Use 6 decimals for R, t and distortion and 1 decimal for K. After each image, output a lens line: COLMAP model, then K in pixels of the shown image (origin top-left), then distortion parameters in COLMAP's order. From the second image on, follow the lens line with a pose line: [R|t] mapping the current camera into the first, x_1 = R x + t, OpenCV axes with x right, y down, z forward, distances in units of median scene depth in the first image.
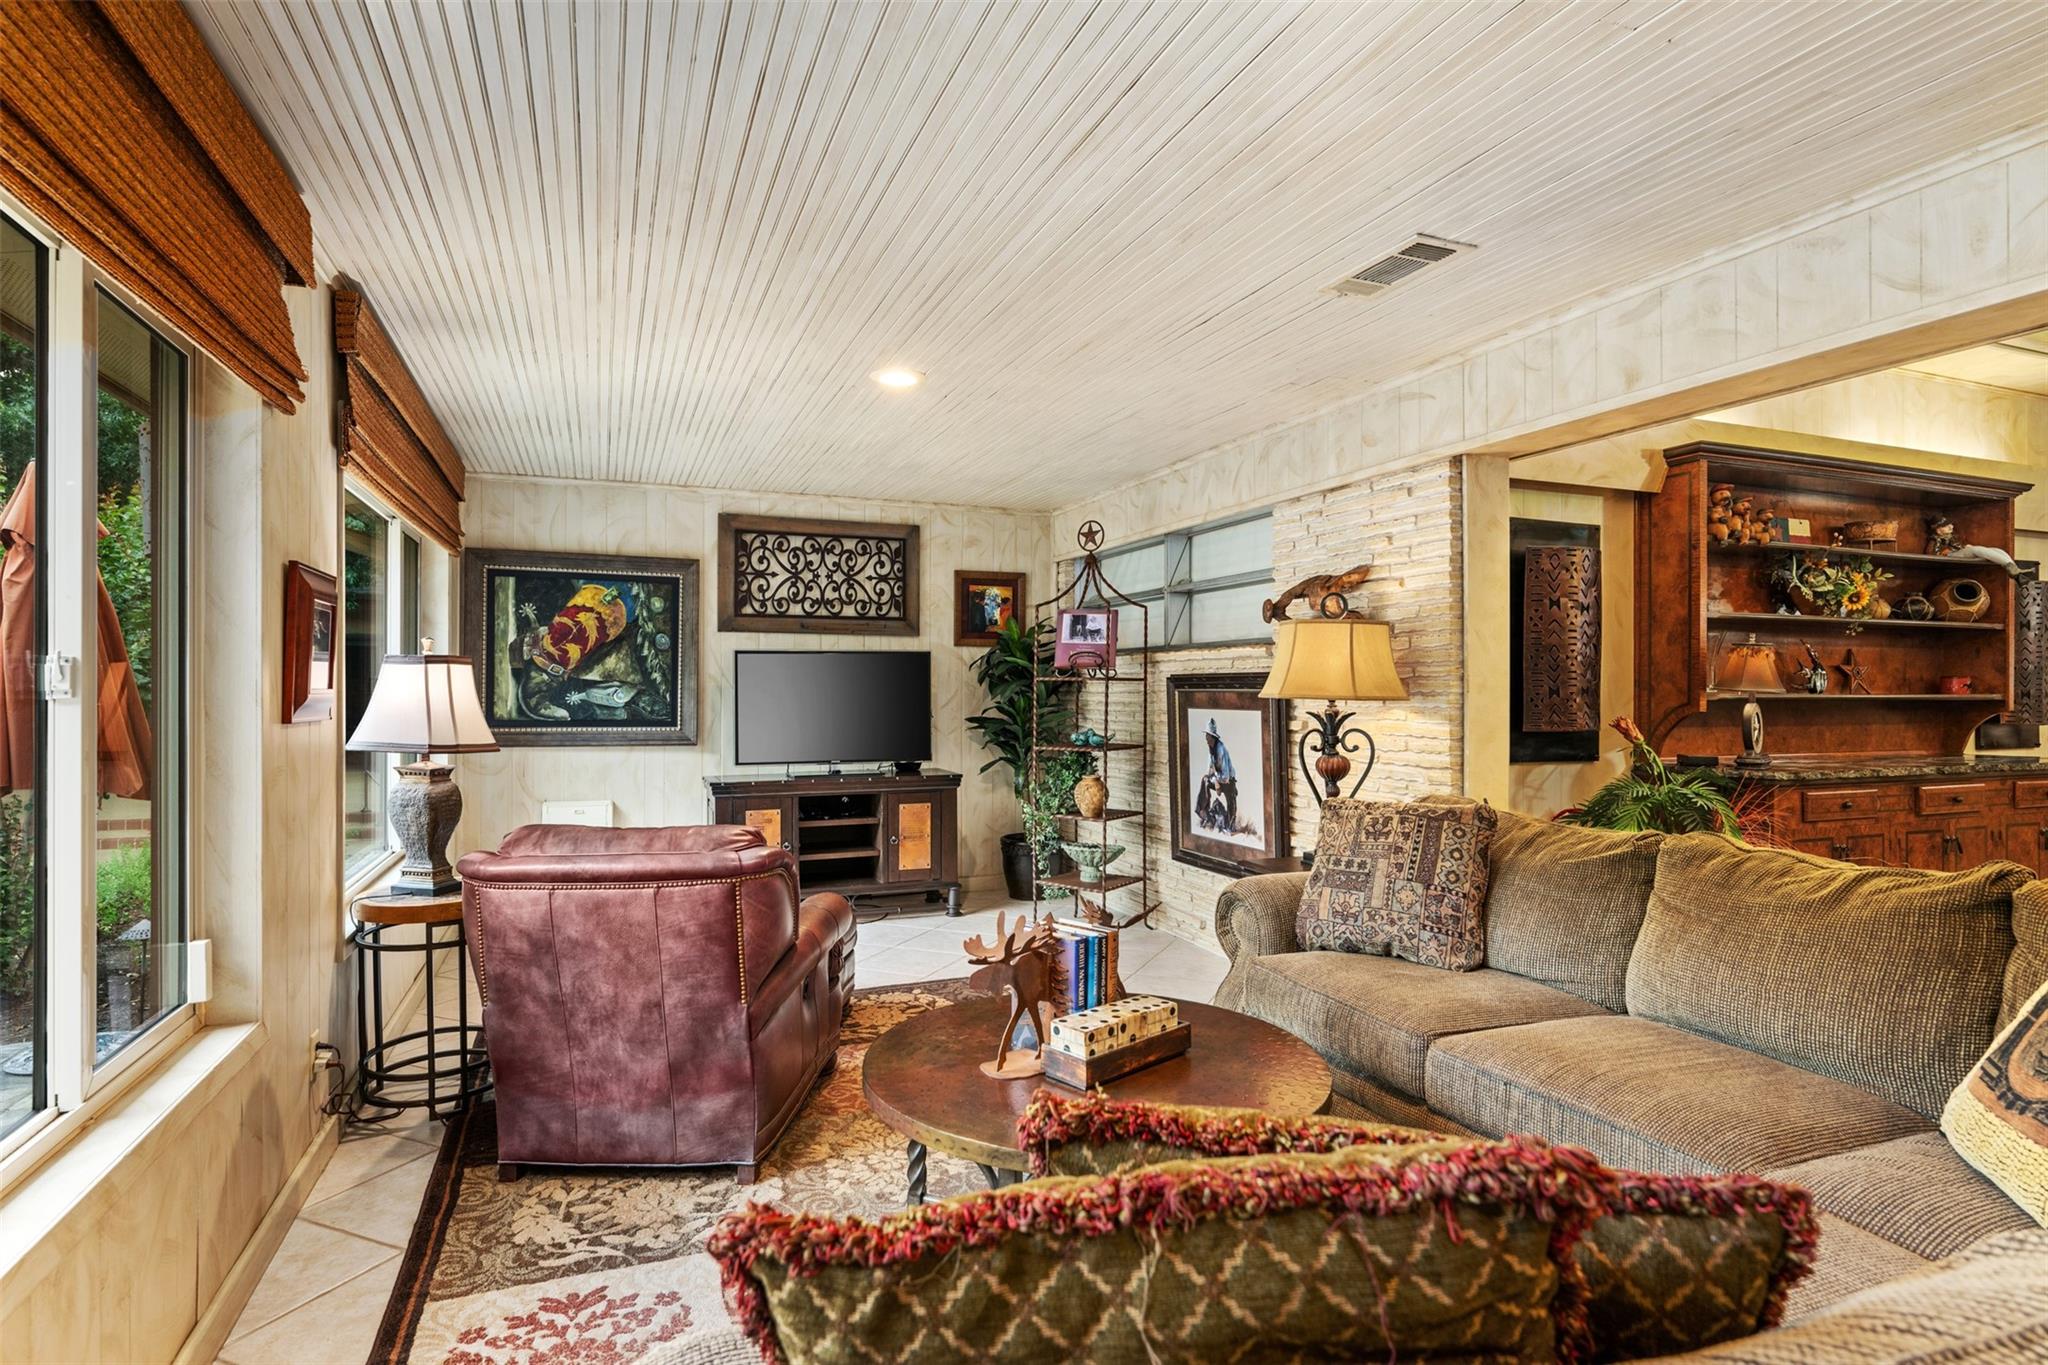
lens RADIAL K [[1061.8, 0, 1024.0], [0, 1061.8, 682.5], [0, 0, 1]] dist [-0.003452, -0.000185]
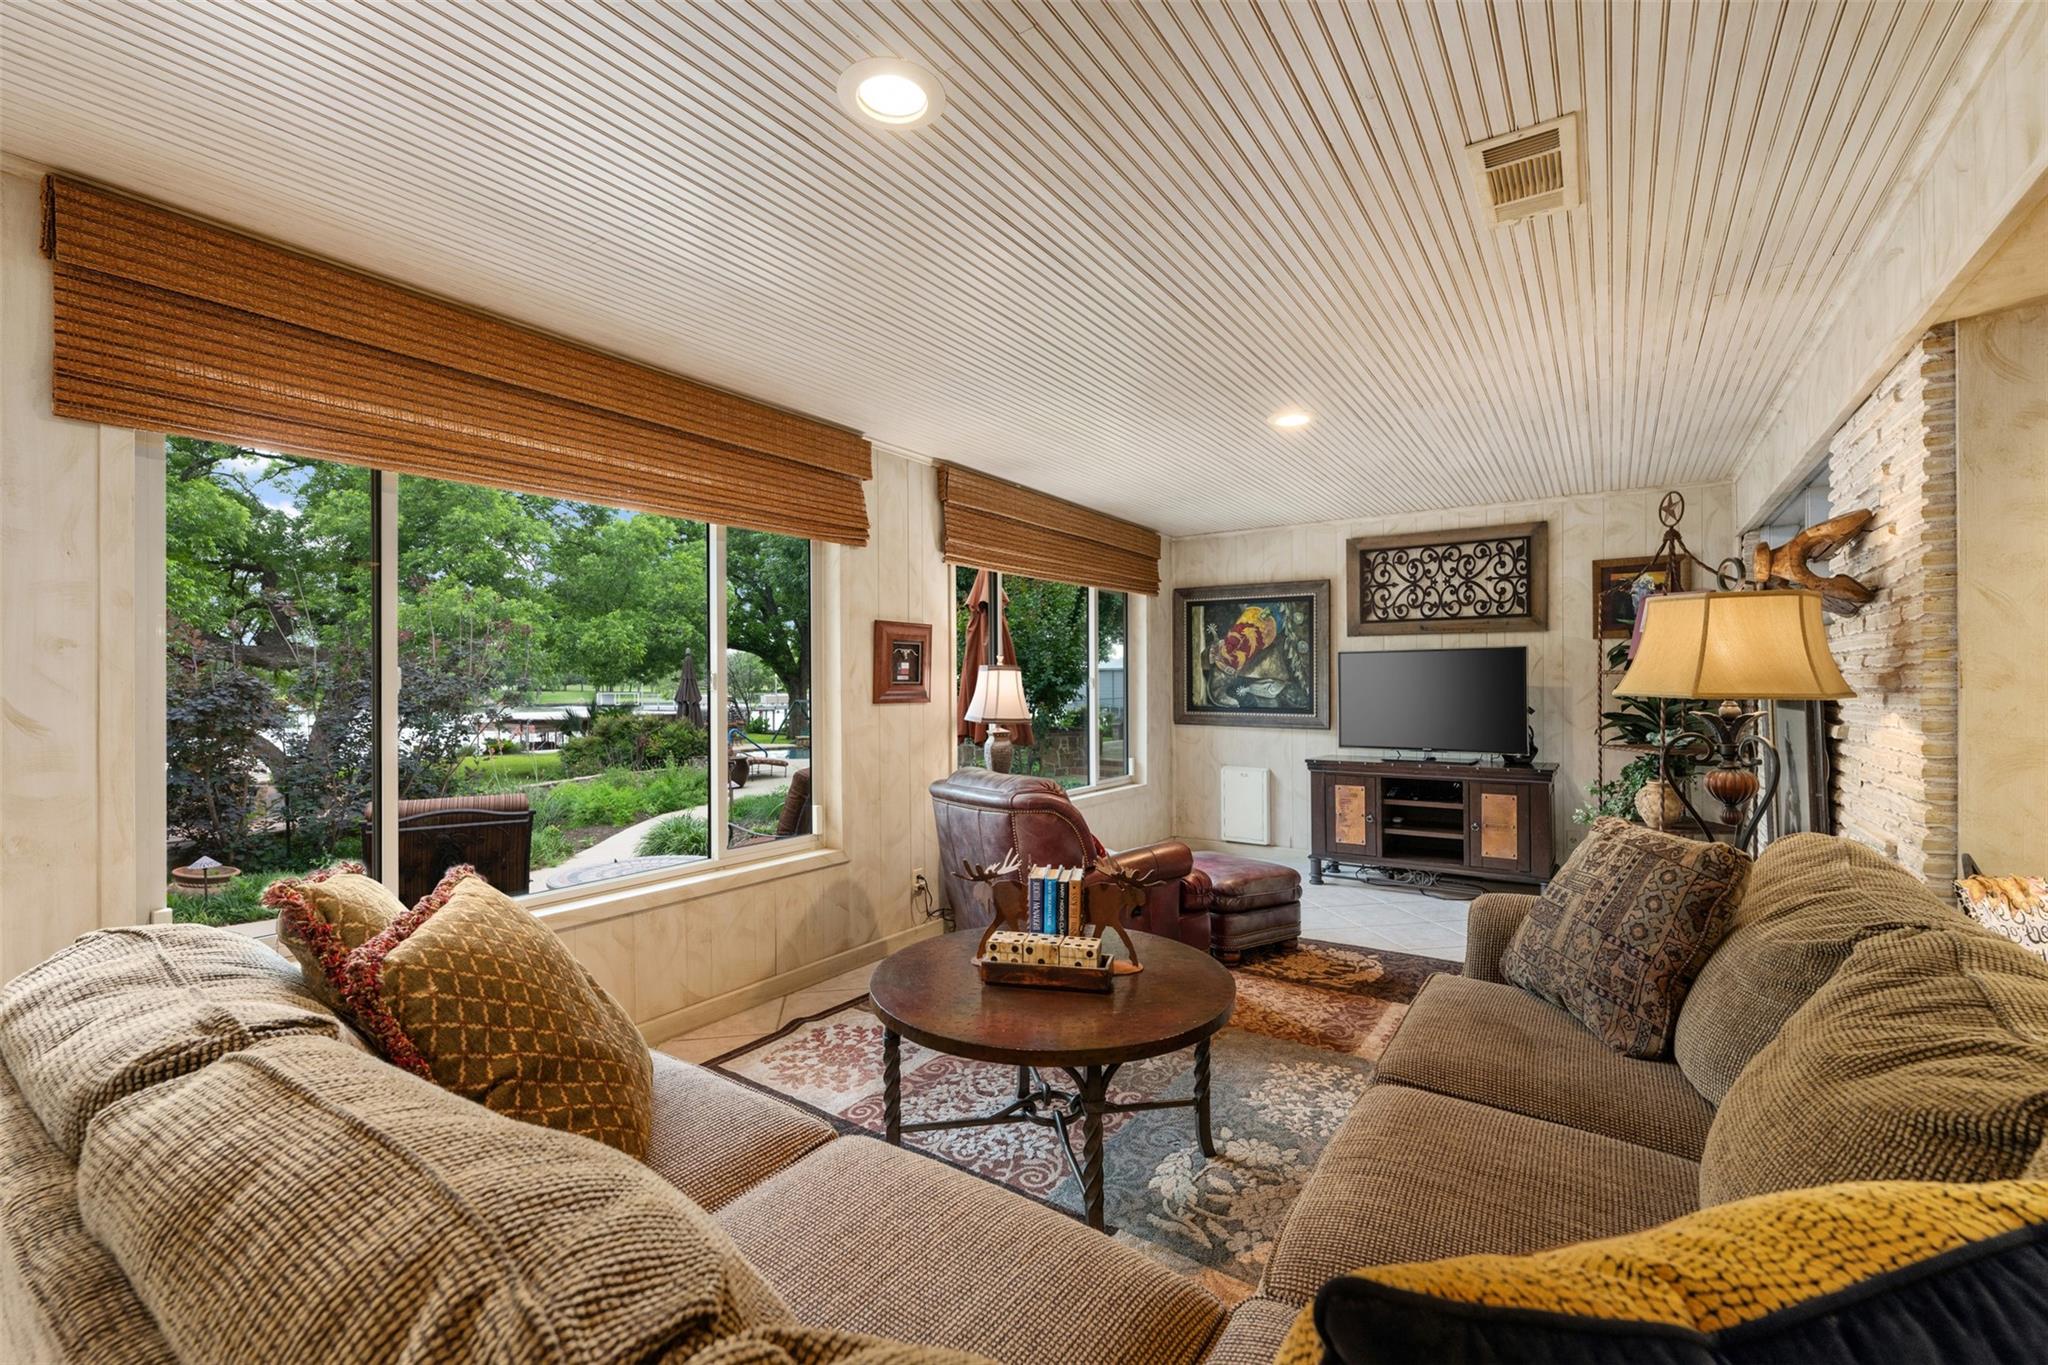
lens RADIAL K [[865.5, 0, 1024.0], [0, 865.5, 682.5], [0, 0, 1]] dist [-0.000376, -0.000121]
pose [[0.558146, -0.004129, -0.829732, 0.338335], [0.008079, 0.999967, 0.000458, 0.000835], [0.829703, -0.006959, 0.558161, 0.146804]]
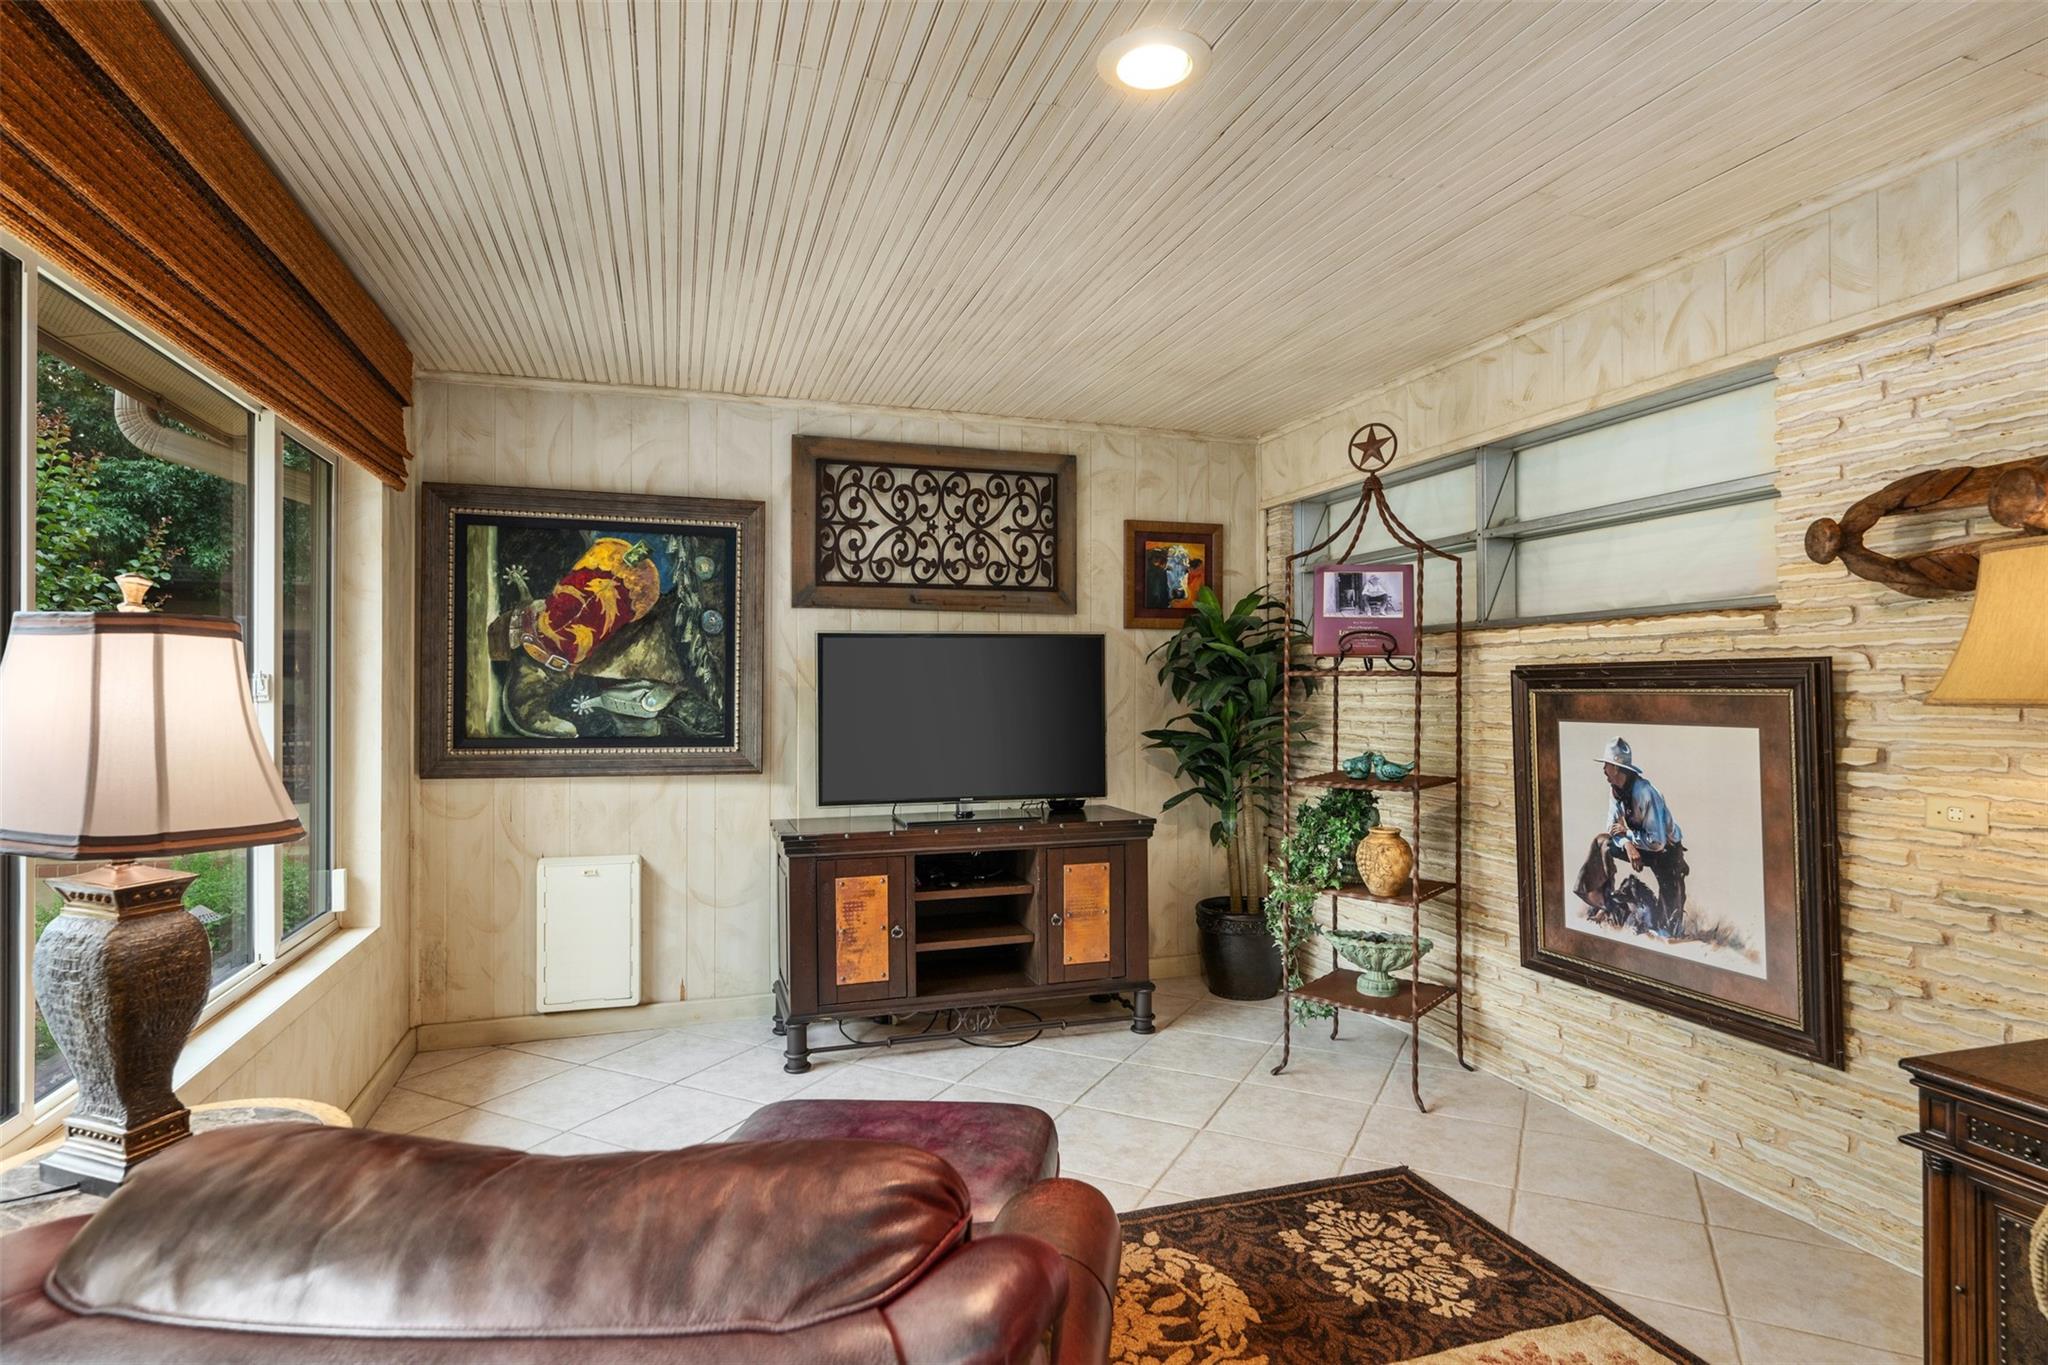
lens RADIAL K [[1061.8, 0, 1024.0], [0, 1061.8, 682.5], [0, 0, 1]] dist [-0.003452, -0.000185]
pose [[0.998072, -0.003356, -0.061968, -0.100029], [0.003335, 0.999994, -0.000446, 0.001497], [0.061969, 0.000239, 0.998078, 0.336758]]
